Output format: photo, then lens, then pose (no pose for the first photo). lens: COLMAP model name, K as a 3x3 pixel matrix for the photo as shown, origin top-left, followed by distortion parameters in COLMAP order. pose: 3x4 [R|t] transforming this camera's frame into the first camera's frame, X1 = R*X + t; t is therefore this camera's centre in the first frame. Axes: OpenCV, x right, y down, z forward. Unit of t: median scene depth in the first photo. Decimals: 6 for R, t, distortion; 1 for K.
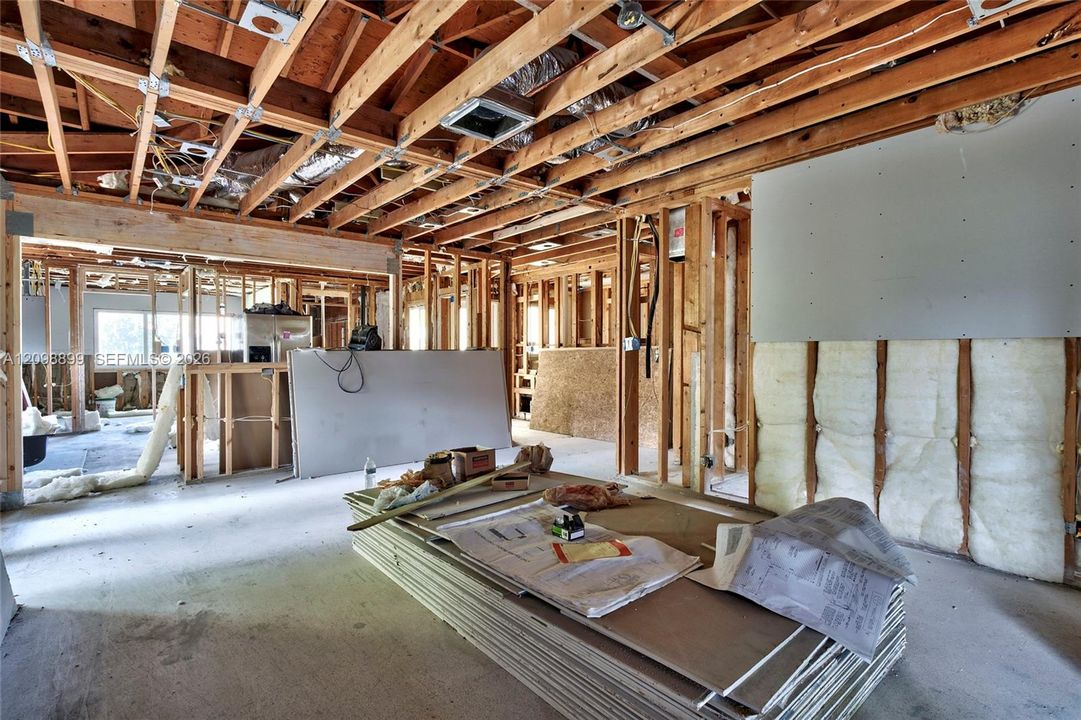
lens RADIAL K [[510.8, 0, 542.6], [0, 510.8, 359.2], [0, 0, 1]] dist [-0.000249, 0.000332]
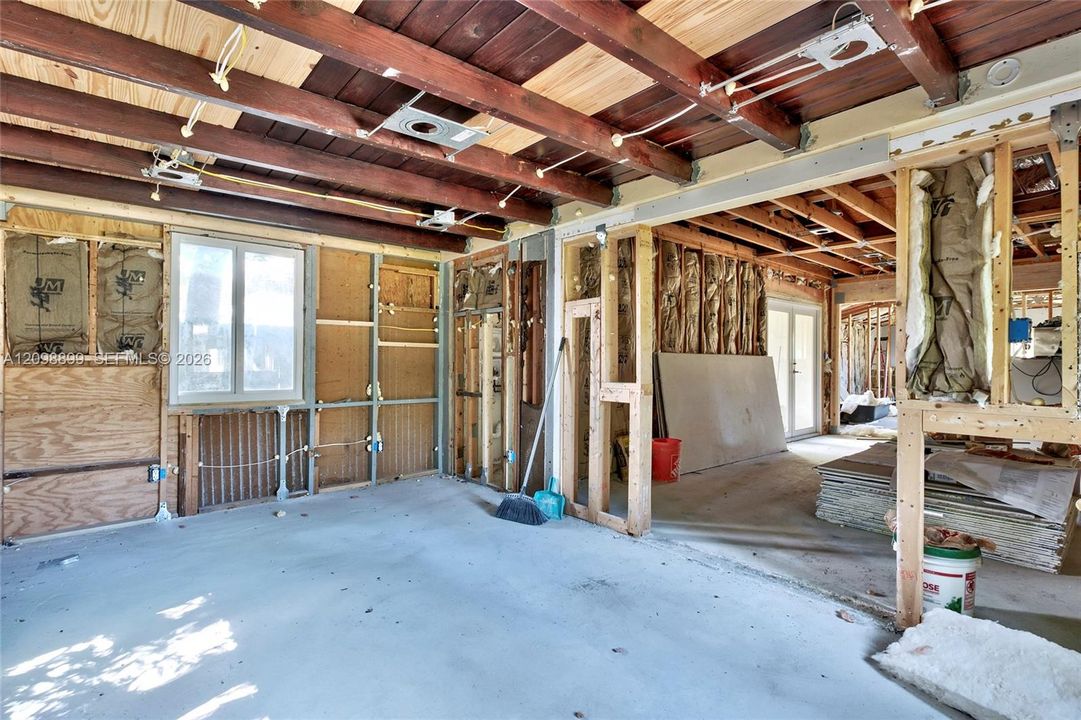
lens RADIAL K [[510.8, 0, 542.6], [0, 510.8, 359.2], [0, 0, 1]] dist [-0.000249, 0.000332]
pose [[0.001310, -0.000555, -0.999999, 1.087779], [-0.022372, 0.999750, -0.000584, 0.013309], [0.999749, 0.022373, 0.001297, -0.215679]]
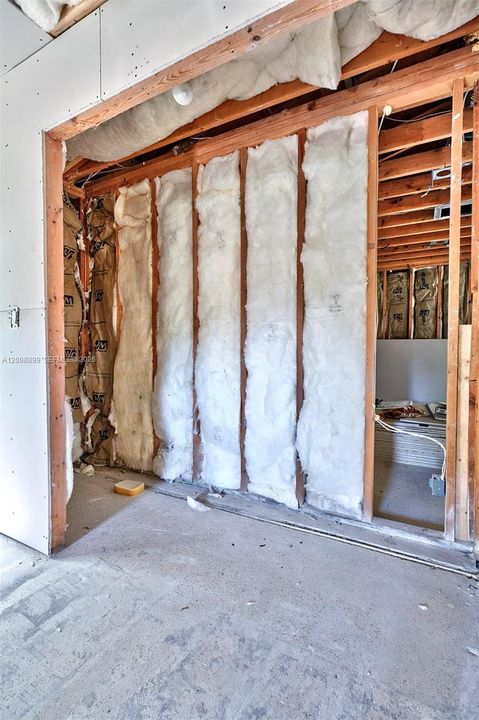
lens RADIAL K [[340.2, 0, 239.5], [0, 340.2, 360.0], [0, 0, 1]] dist [-0.000249, 0.000332]
pose [[-0.939519, 0.006354, -0.342439, 0.778328], [-0.009567, 0.998951, 0.044786, 0.016874], [0.342364, 0.045354, -0.938472, 1.422448]]
